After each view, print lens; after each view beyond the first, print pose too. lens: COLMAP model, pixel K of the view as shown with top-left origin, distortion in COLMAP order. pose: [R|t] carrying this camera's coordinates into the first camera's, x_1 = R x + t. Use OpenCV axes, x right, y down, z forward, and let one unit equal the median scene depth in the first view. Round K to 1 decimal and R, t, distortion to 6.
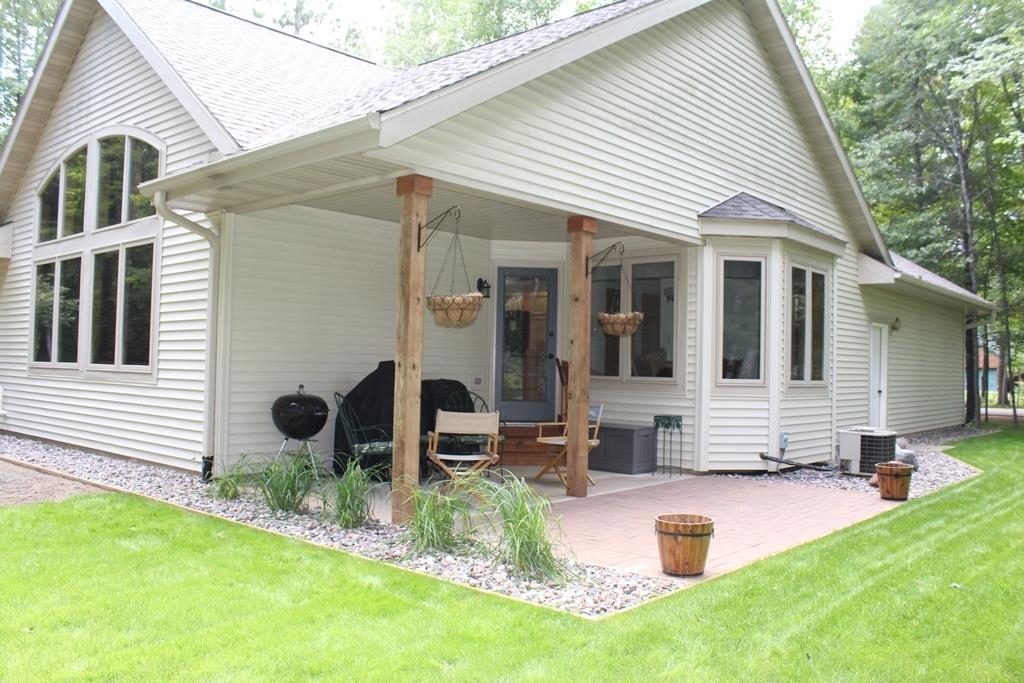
lens RADIAL K [[845.6, 0, 513.4], [0, 845.6, 342.3], [0, 0, 1]] dist [-0.144911, 0.118294]
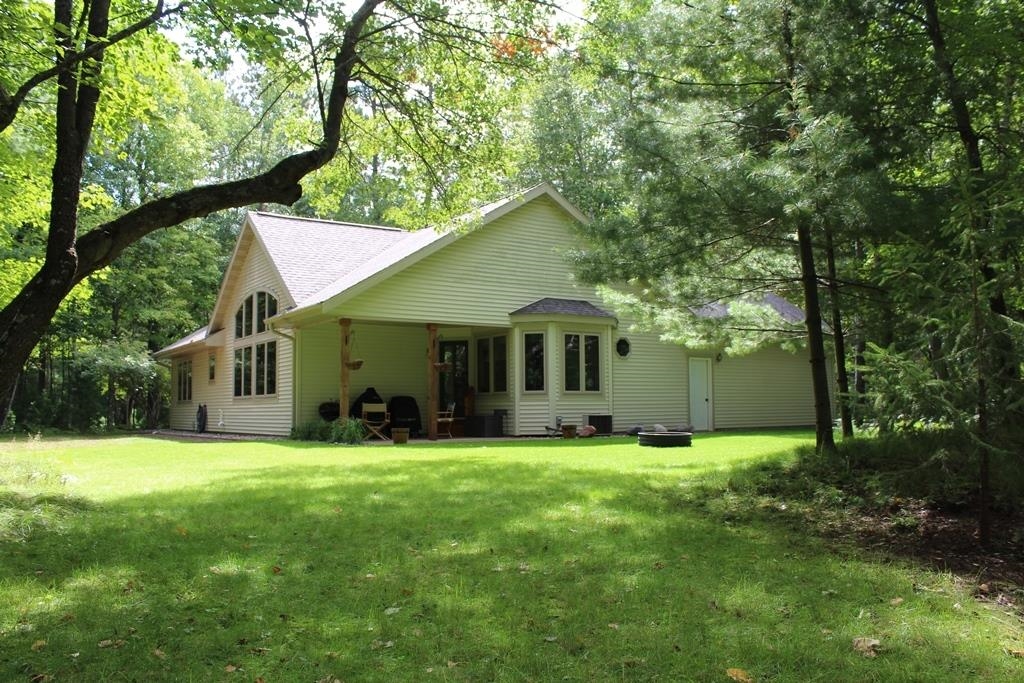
lens RADIAL K [[845.6, 0, 510.7], [0, 845.6, 342.6], [0, 0, 1]] dist [-0.144911, 0.118294]
pose [[0.967964, -0.052108, -0.245624, 0.736342], [0.038522, 0.997467, -0.059800, 0.048038], [0.248118, 0.048422, 0.967519, -1.049258]]
